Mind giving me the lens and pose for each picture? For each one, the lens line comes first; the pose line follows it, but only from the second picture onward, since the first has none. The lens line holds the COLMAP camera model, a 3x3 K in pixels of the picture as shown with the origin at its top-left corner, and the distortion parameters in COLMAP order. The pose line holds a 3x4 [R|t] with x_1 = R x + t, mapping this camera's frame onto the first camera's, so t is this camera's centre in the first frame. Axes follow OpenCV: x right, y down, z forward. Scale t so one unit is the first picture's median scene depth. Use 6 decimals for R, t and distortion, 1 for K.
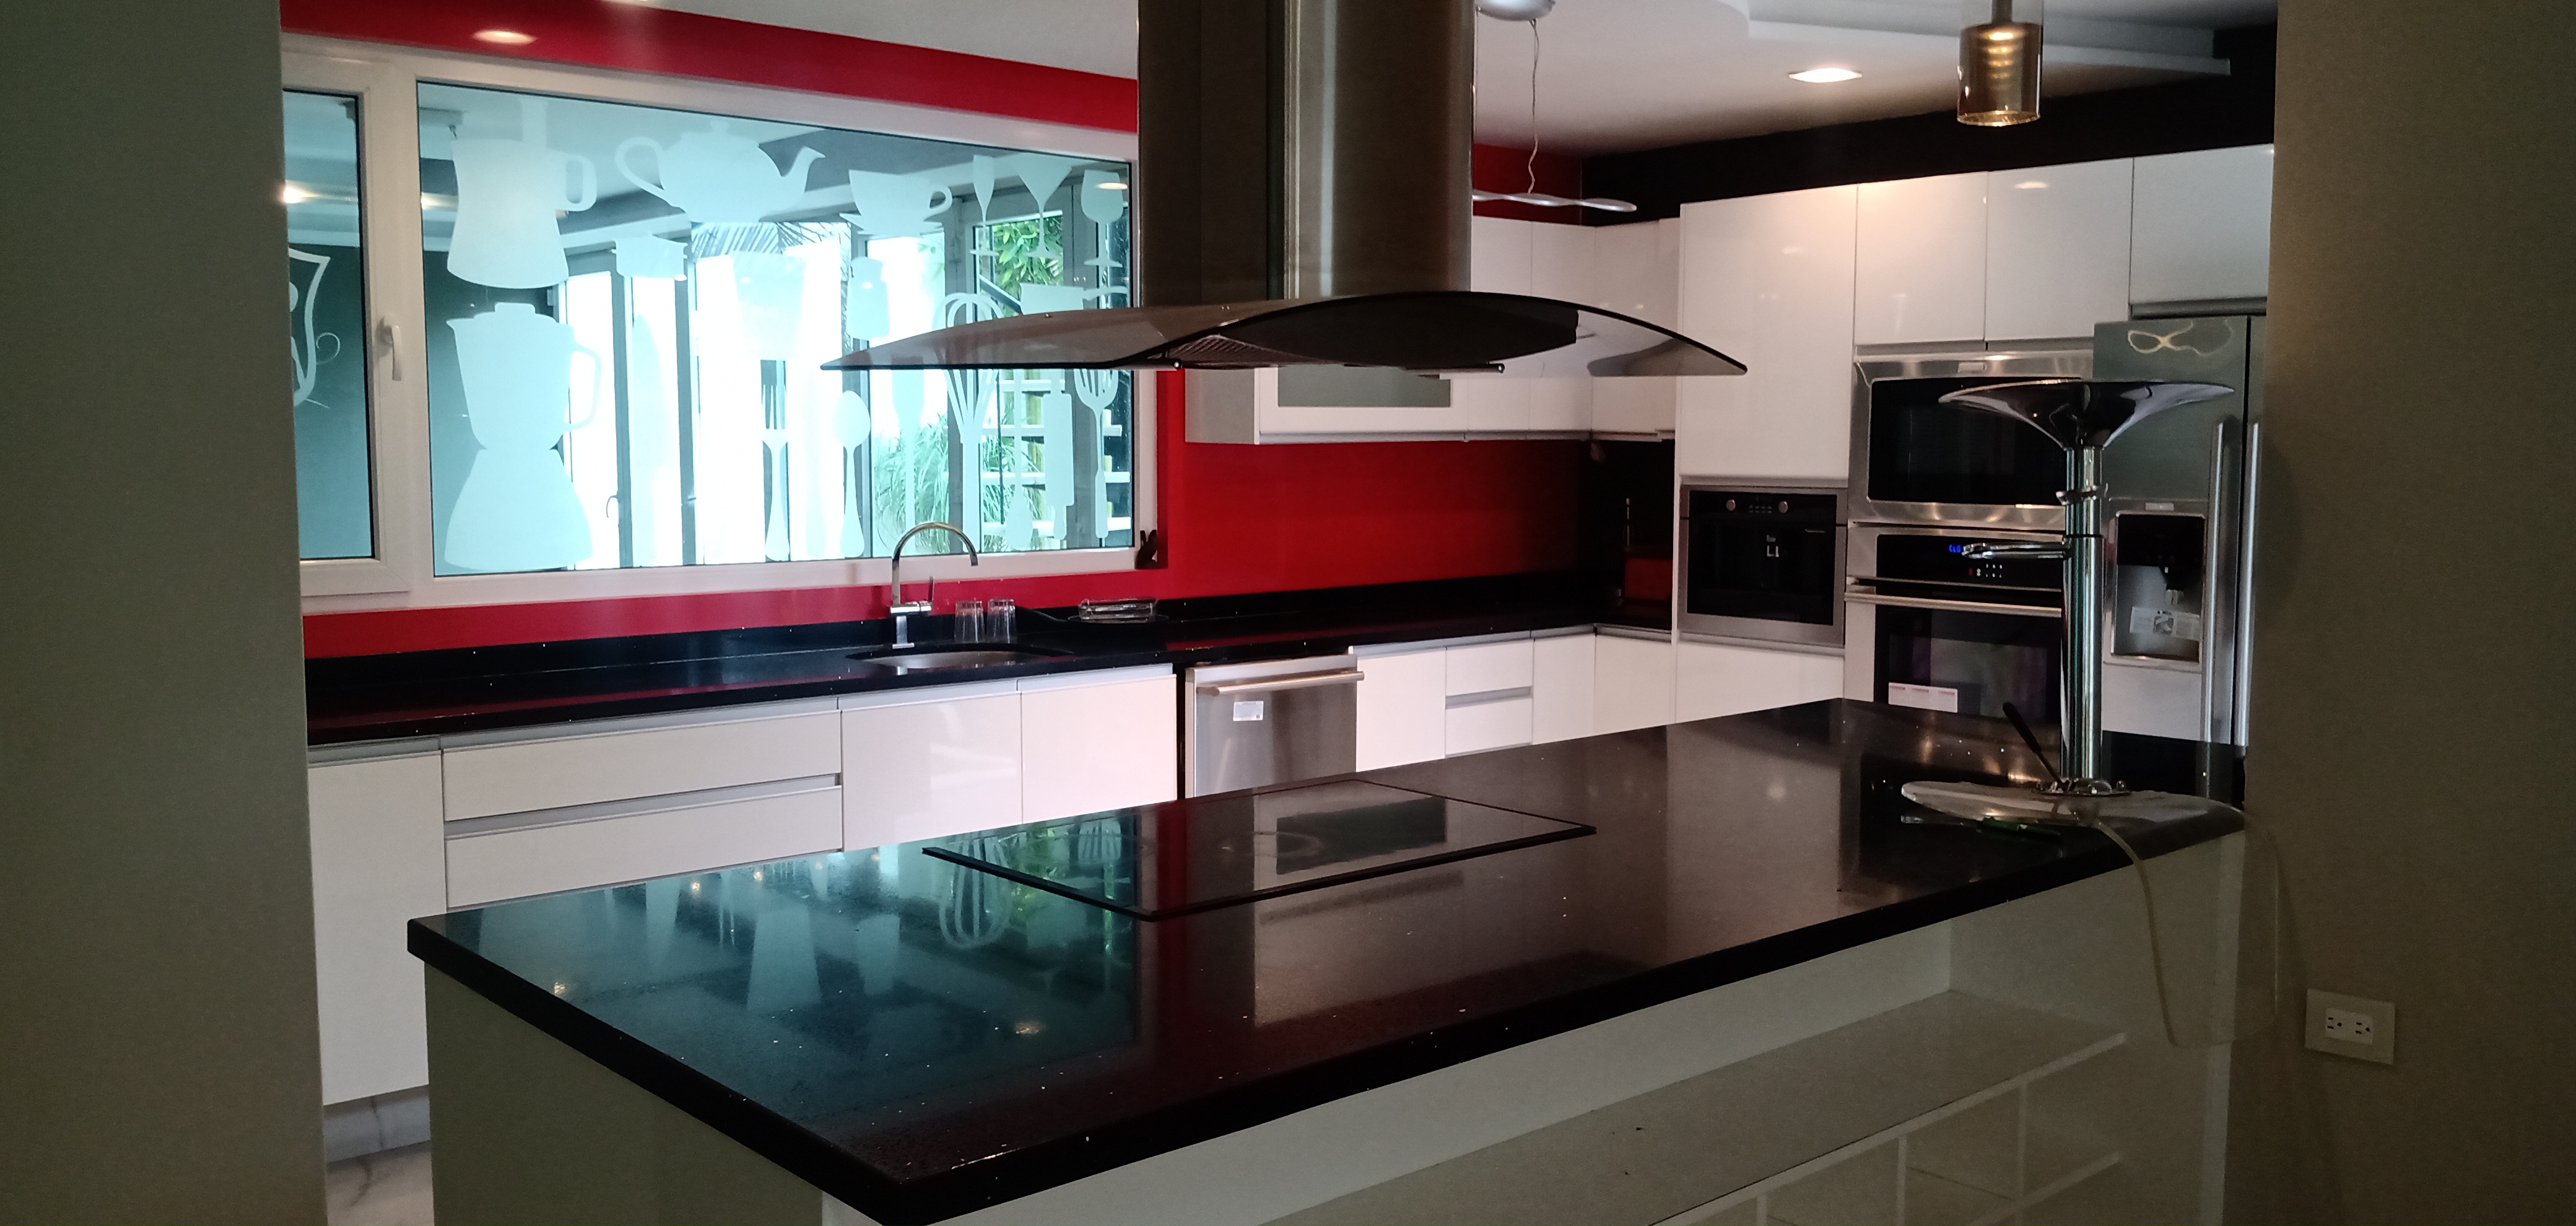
lens RADIAL K [[2012.9, 0, 1289.8], [0, 2012.9, 617.5], [0, 0, 1]] dist [0.050526, -0.002708]
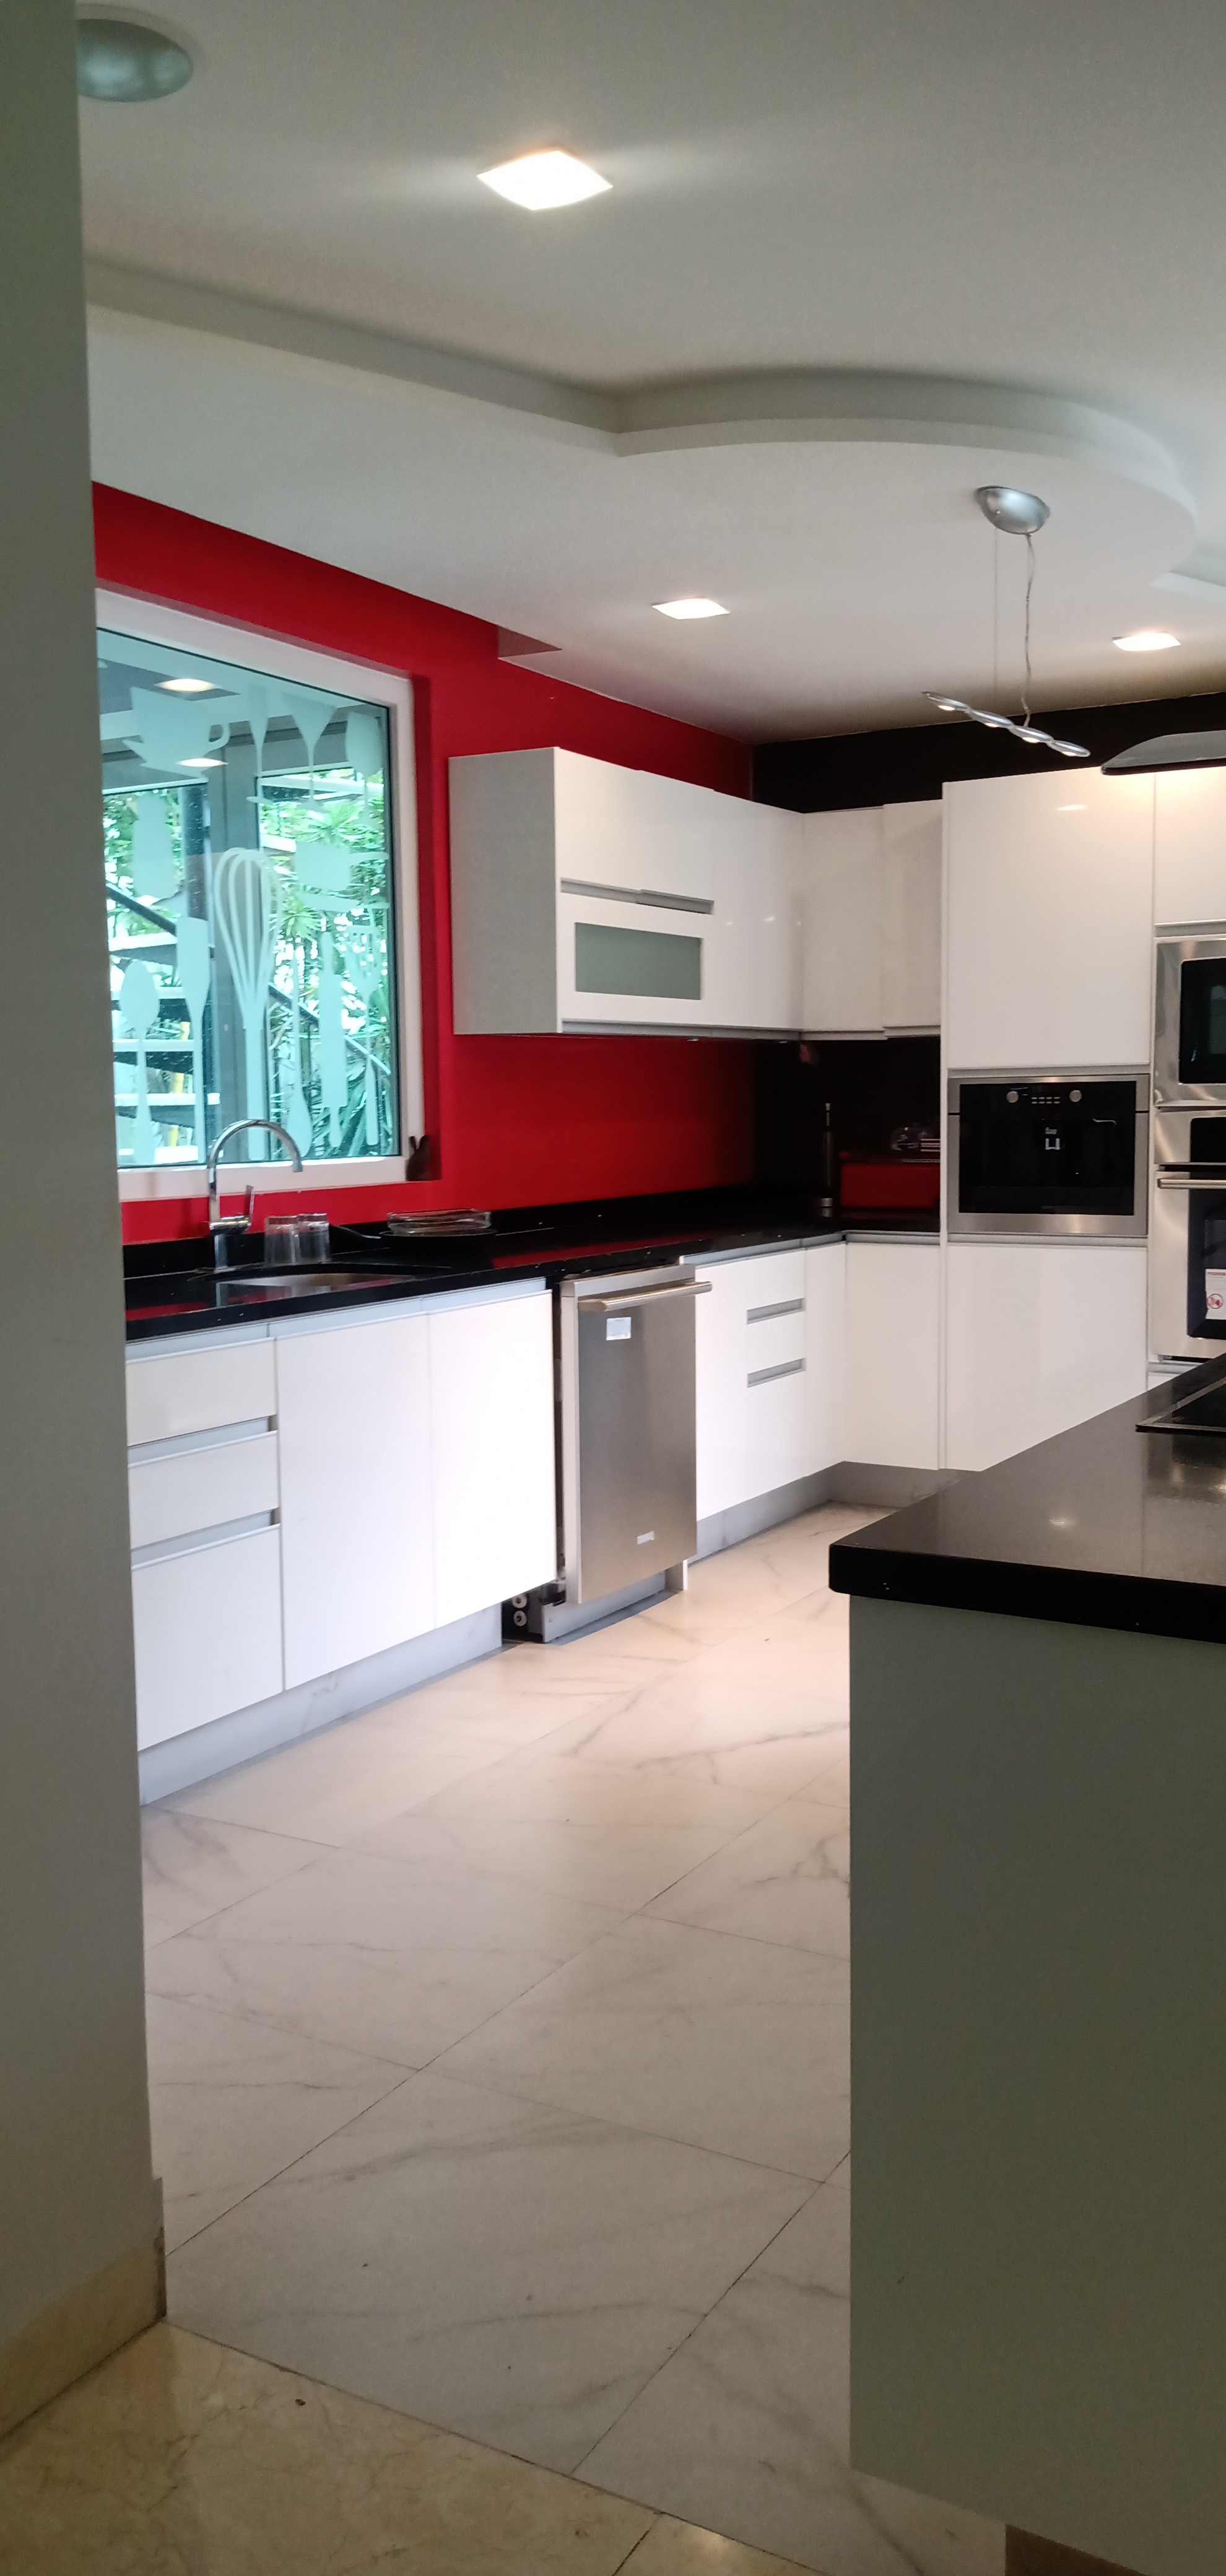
lens RADIAL K [[2012.9, 0, 614.0], [0, 2012.9, 1281.9], [0, 0, 1]] dist [0.050526, -0.002708]
pose [[0.947973, -0.043997, 0.315296, -0.281776], [0.045805, 0.998949, 0.001678, 0.023141], [-0.315038, 0.012851, 0.948992, 0.154246]]
